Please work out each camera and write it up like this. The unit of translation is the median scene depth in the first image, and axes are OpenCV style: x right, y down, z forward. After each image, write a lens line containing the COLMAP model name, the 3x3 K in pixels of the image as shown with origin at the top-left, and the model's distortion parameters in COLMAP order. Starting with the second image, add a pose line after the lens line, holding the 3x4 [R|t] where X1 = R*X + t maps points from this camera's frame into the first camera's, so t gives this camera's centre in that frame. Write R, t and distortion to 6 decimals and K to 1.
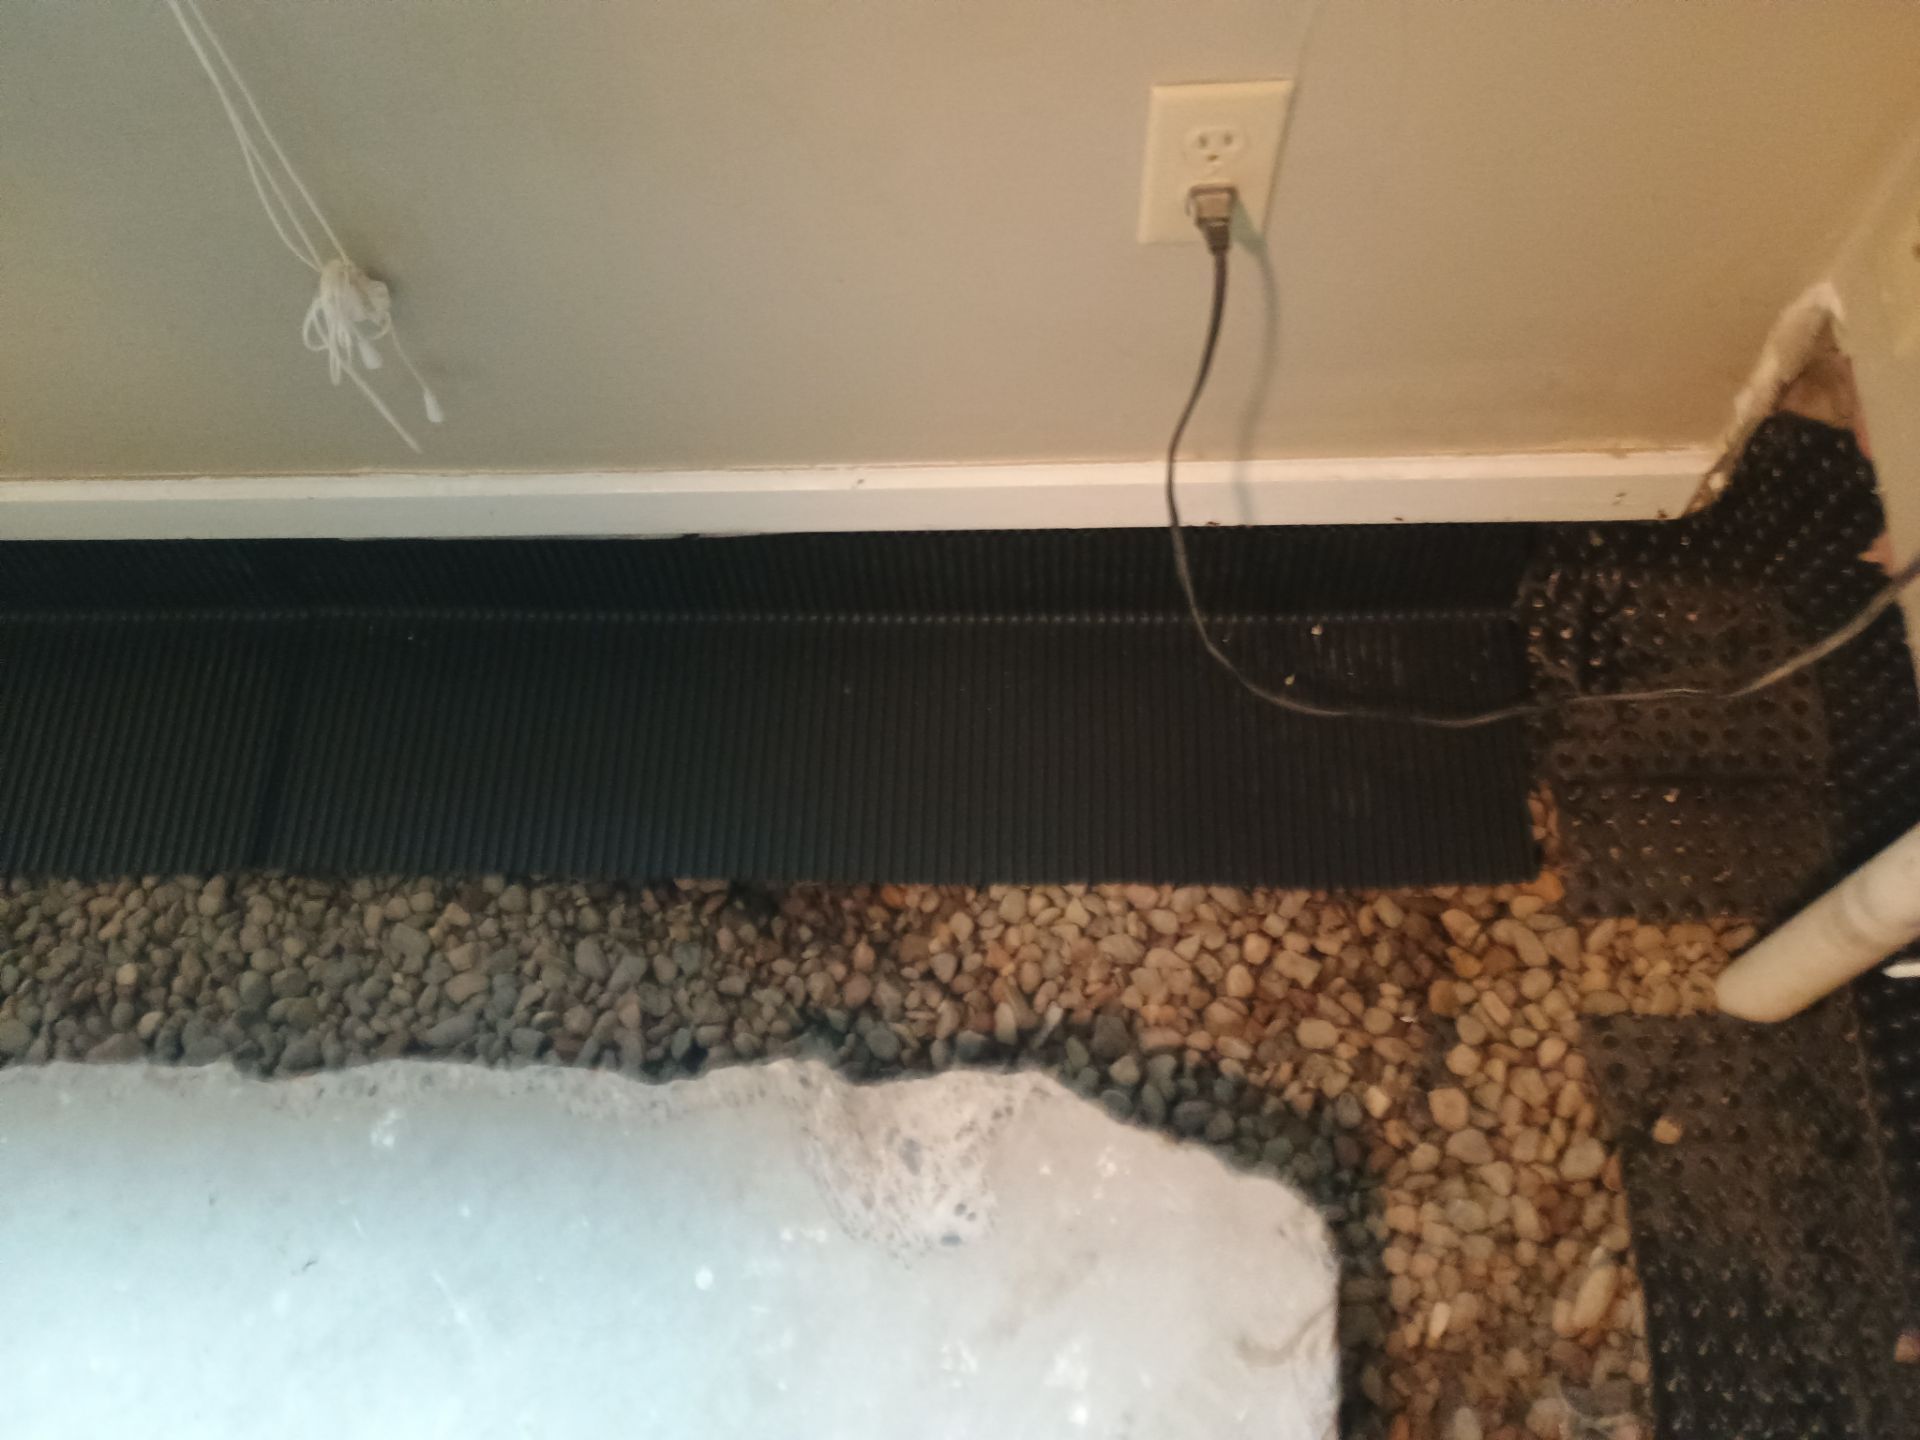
lens RADIAL K [[1634.0, 0, 960.0], [0, 1634.0, 720.0], [0, 0, 1]] dist [0.092050, -0.131775]
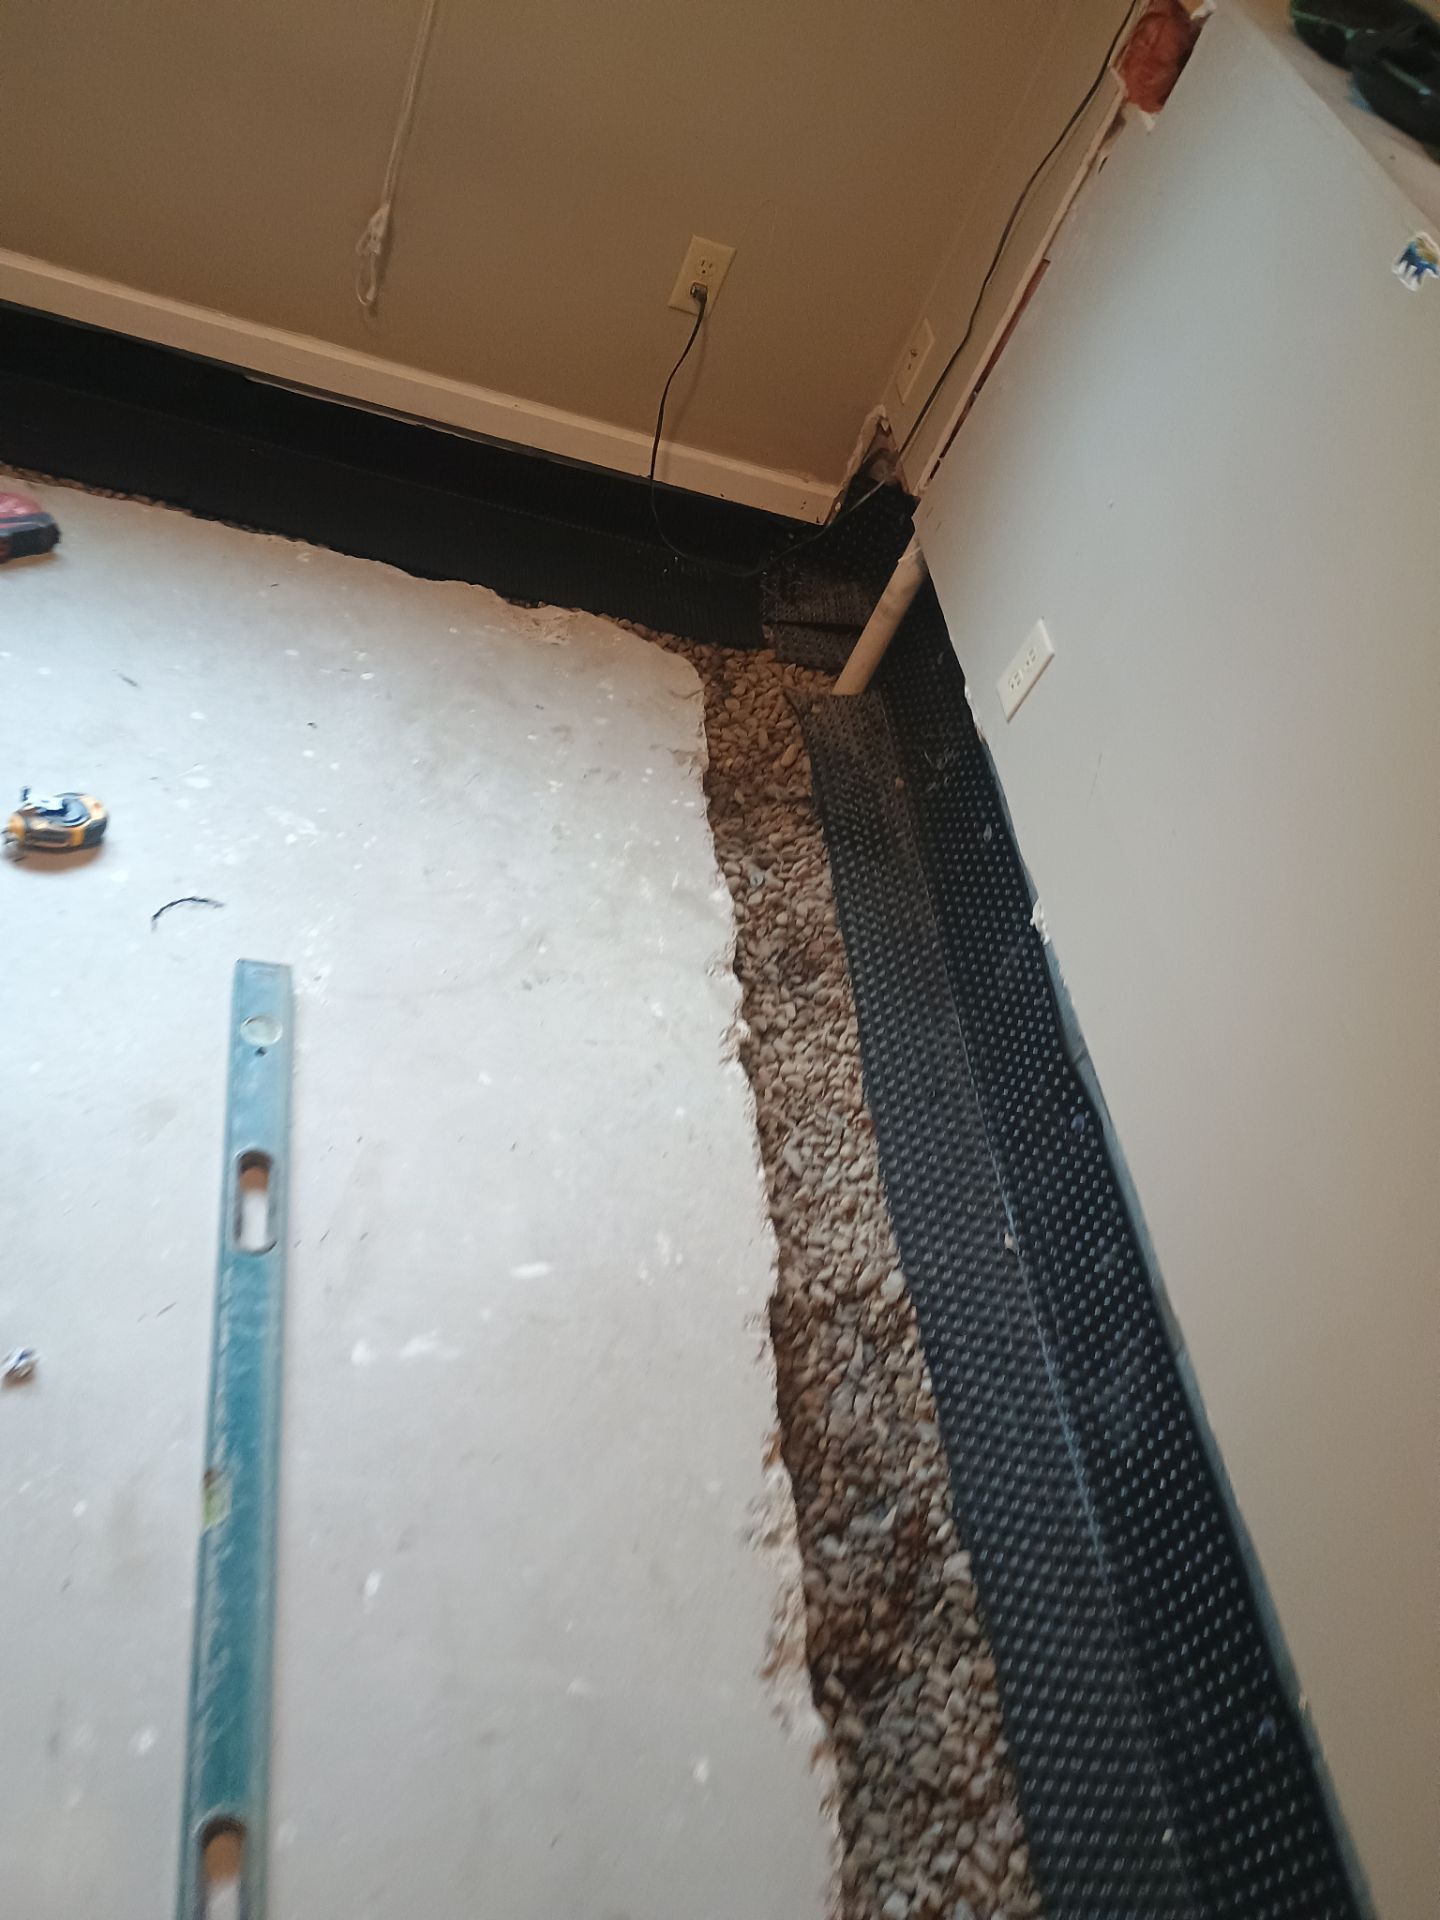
lens RADIAL K [[1634.0, 0, 720.0], [0, 1634.0, 960.0], [0, 0, 1]] dist [0.092050, -0.131775]
pose [[0.906745, 0.183803, 0.379512, -0.598369], [-0.045974, 0.937729, -0.344311, 1.528239], [-0.419165, 0.294755, 0.858732, -0.989427]]
